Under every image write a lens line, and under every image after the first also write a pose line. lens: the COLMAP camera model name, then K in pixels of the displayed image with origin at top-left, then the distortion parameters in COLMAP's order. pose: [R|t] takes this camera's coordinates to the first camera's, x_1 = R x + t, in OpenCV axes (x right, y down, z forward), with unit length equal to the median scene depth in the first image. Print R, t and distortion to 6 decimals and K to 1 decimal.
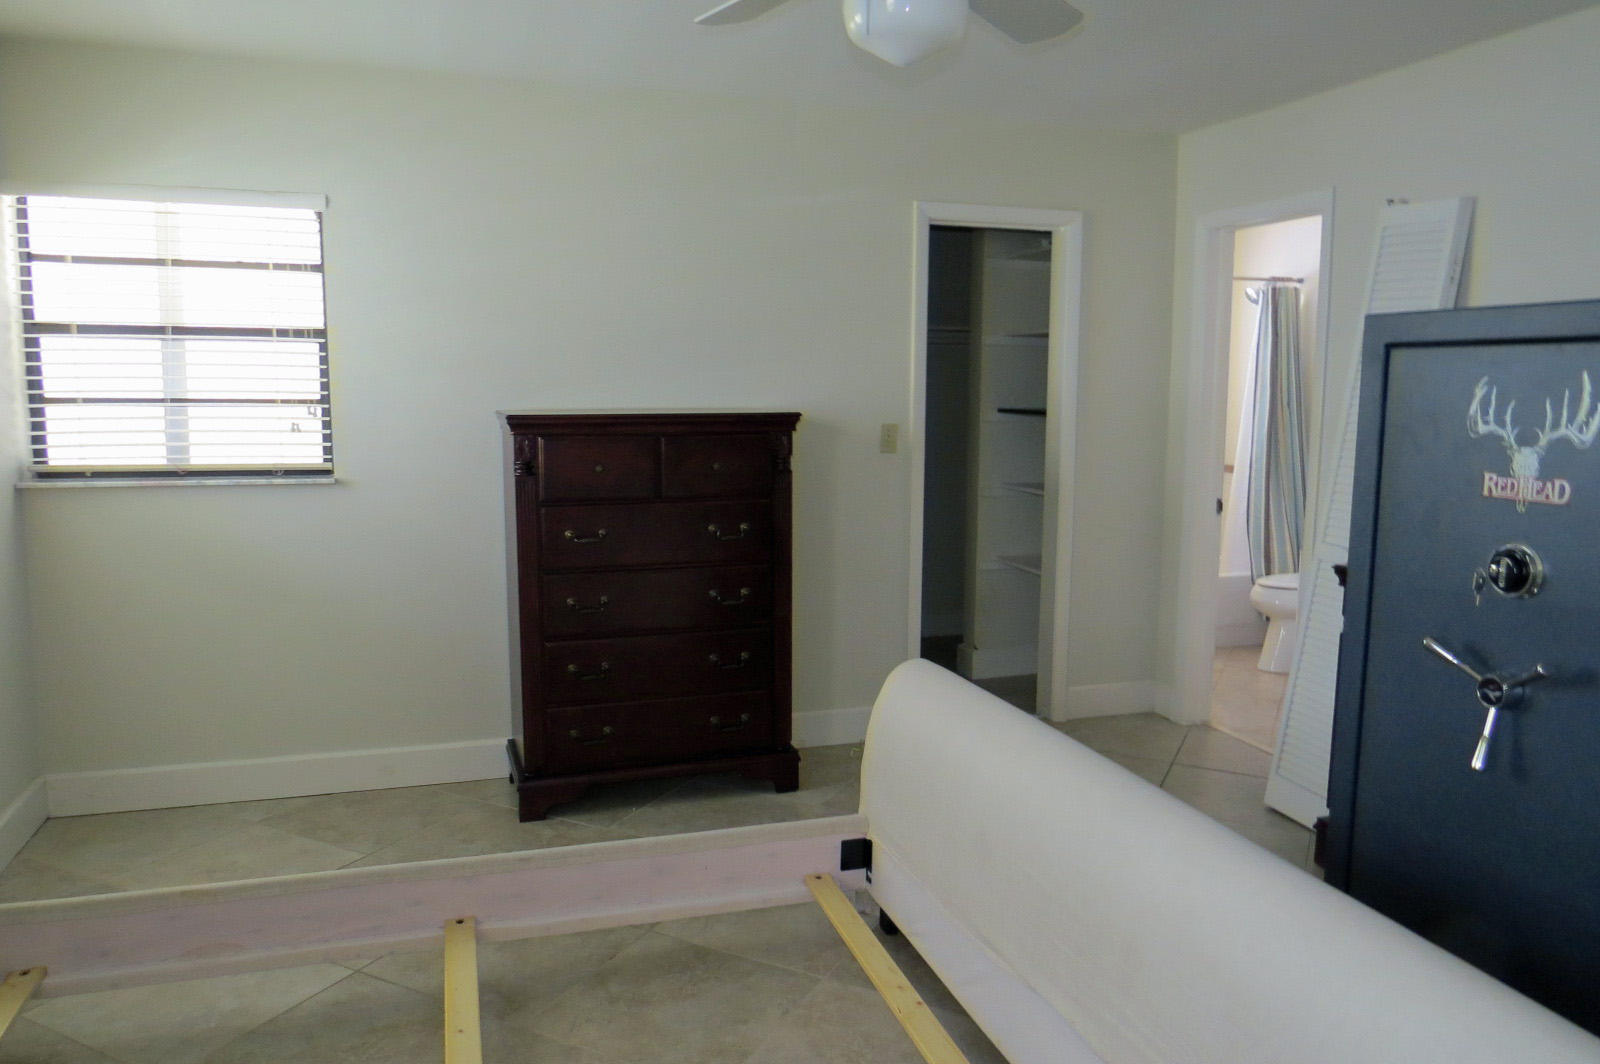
lens RADIAL K [[1133.7, 0, 801.3], [0, 1133.7, 531.6], [0, 0, 1]] dist [0.000584, 0.006525]
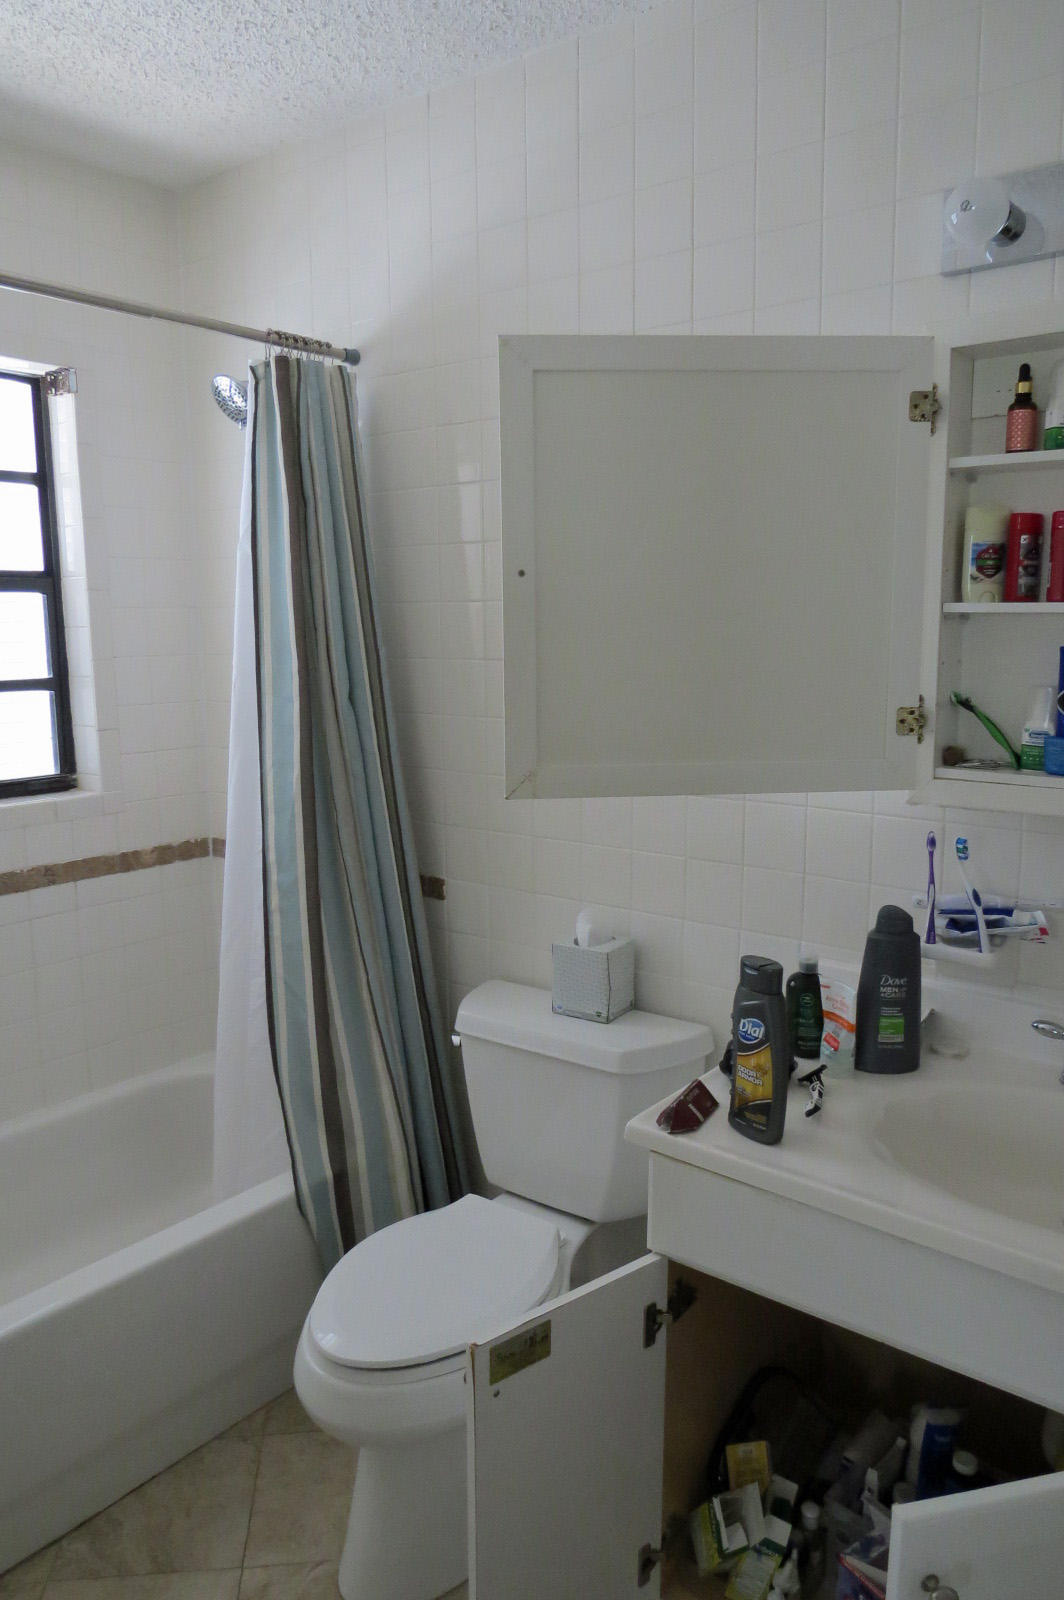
lens RADIAL K [[1133.7, 0, 534.9], [0, 1133.7, 802.3], [0, 0, 1]] dist [0.000584, 0.006525]
pose [[0.834099, -0.088207, 0.544516, 0.279240], [0.079841, 0.996042, 0.039049, -0.088350], [-0.545806, 0.010904, 0.837841, 0.666732]]
